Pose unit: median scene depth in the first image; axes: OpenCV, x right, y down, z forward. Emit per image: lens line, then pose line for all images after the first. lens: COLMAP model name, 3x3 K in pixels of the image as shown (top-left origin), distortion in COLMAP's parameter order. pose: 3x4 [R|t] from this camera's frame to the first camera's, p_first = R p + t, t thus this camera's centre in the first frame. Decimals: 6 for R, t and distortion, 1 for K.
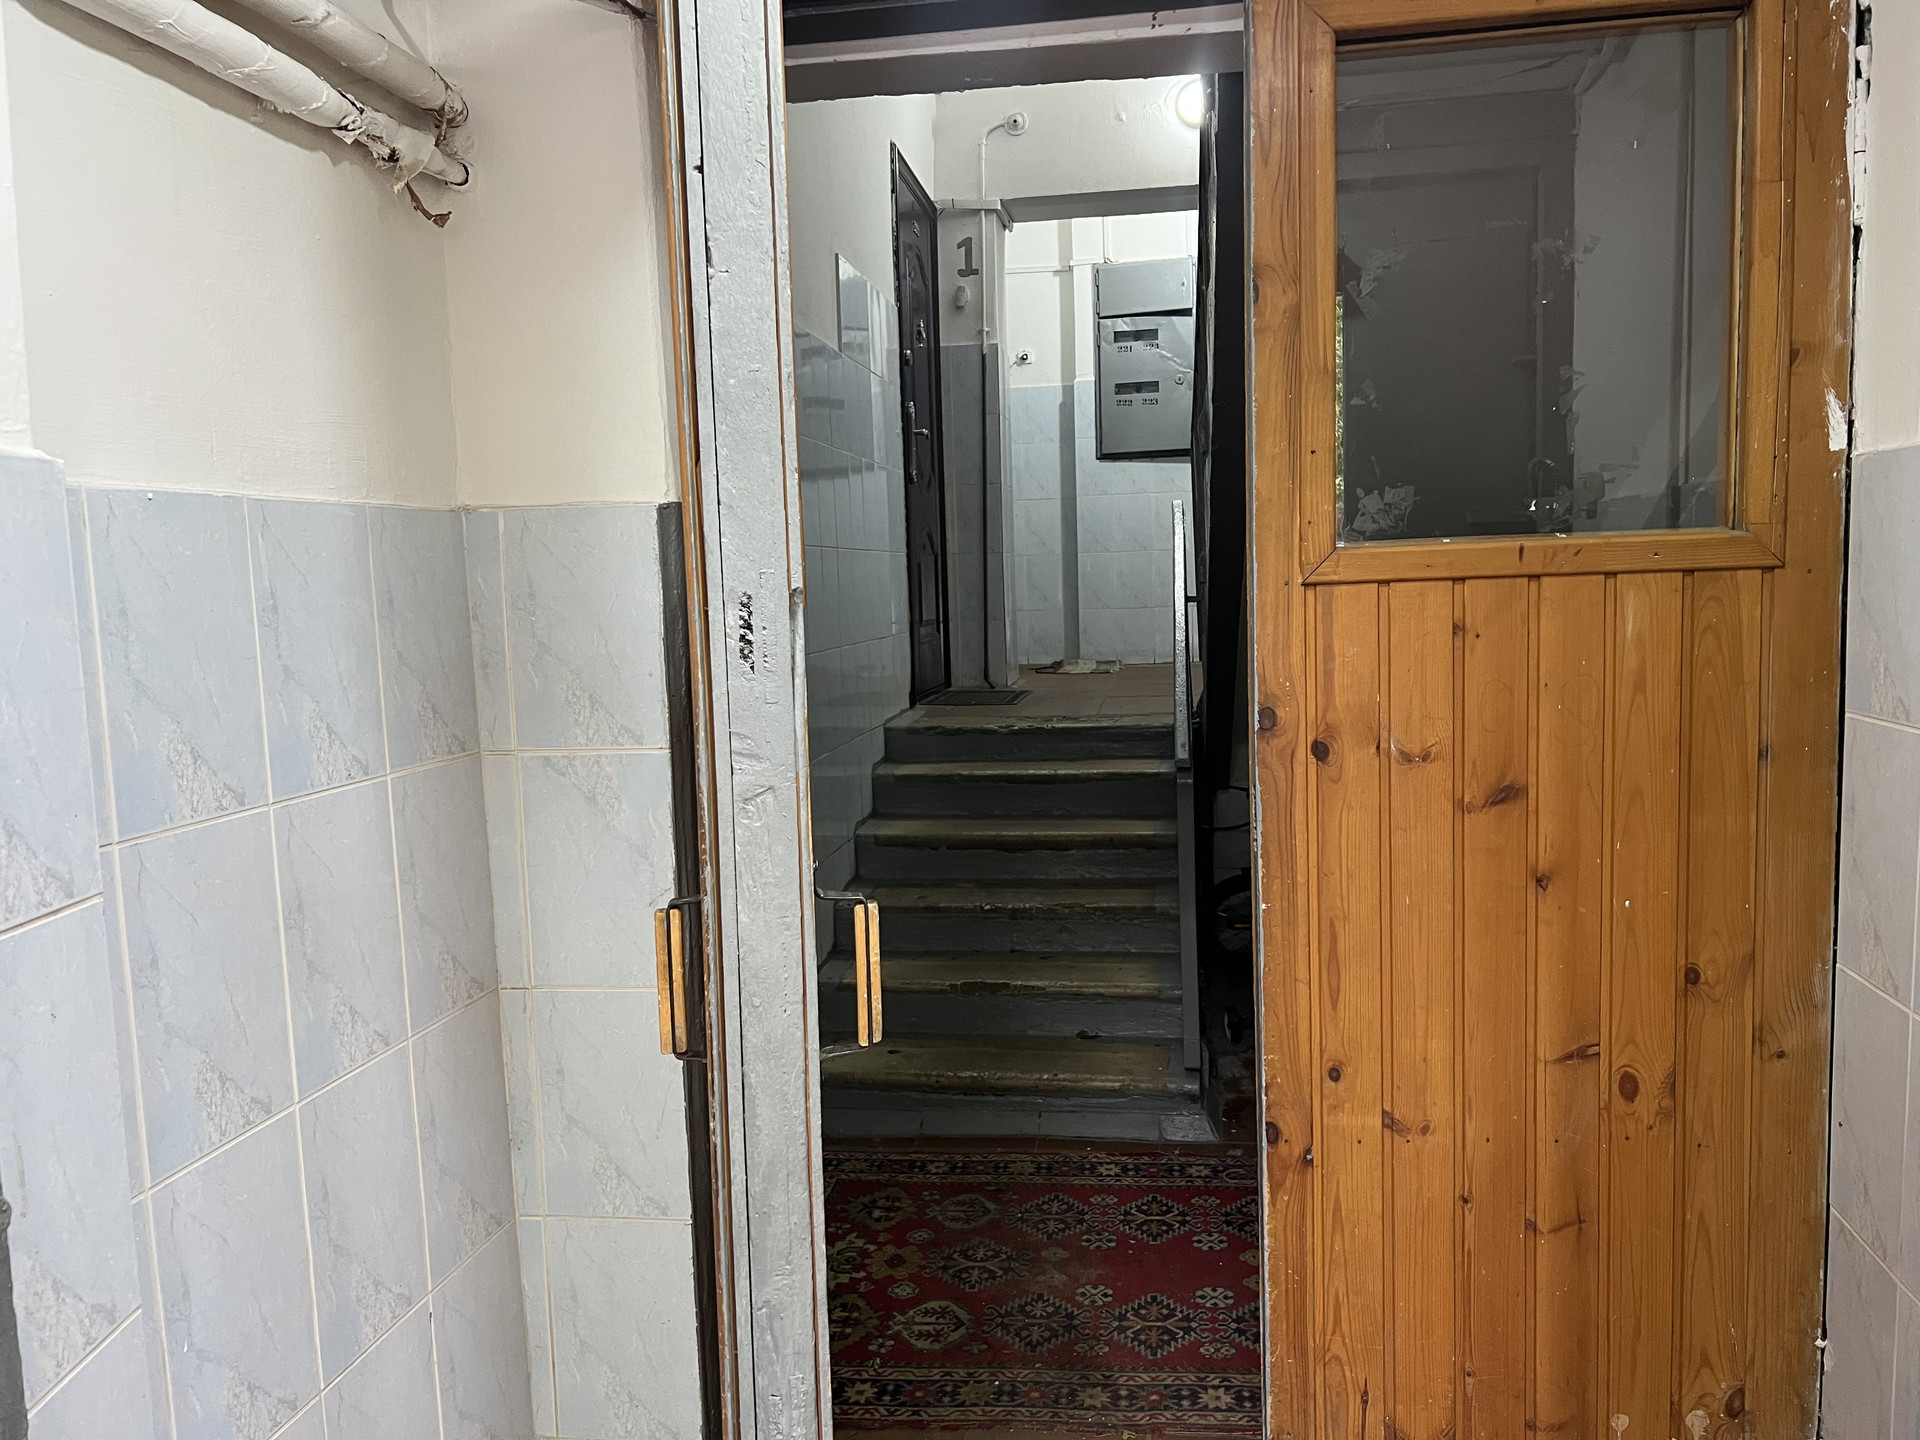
lens RADIAL K [[1470.7, 0, 964.3], [0, 1470.7, 718.2], [0, 0, 1]] dist [0.016555, 0.004996]
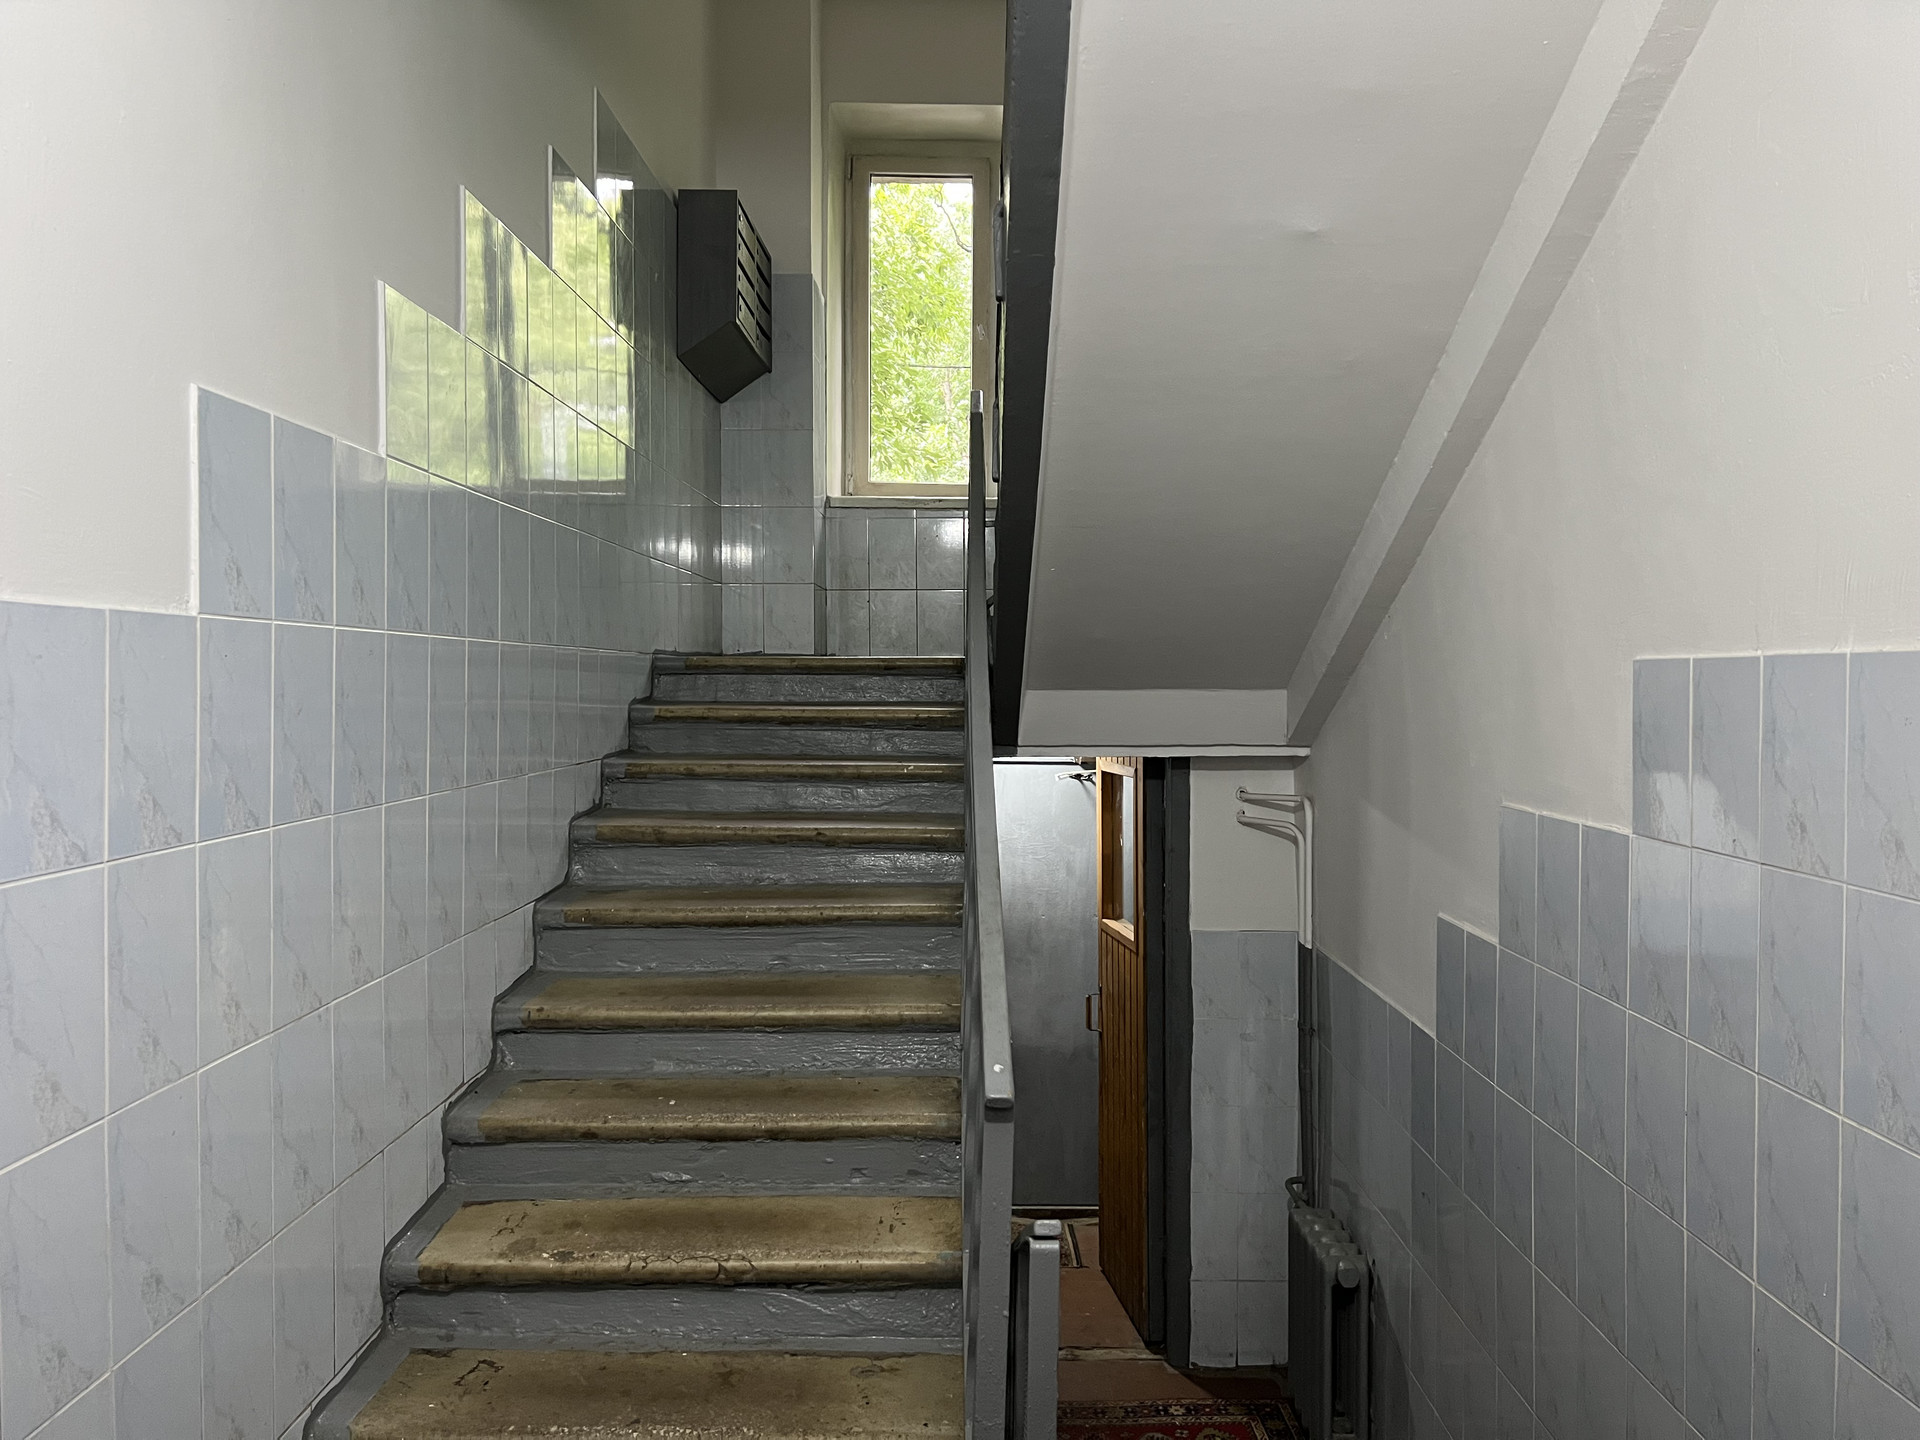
lens RADIAL K [[1470.7, 0, 958.8], [0, 1470.7, 716.3], [0, 0, 1]] dist [0.016555, 0.004996]
pose [[0.974057, 0.041937, 0.222385, -0.062483], [-0.021610, 0.995426, -0.093064, 0.035663], [-0.225271, 0.085844, 0.970507, -0.324328]]
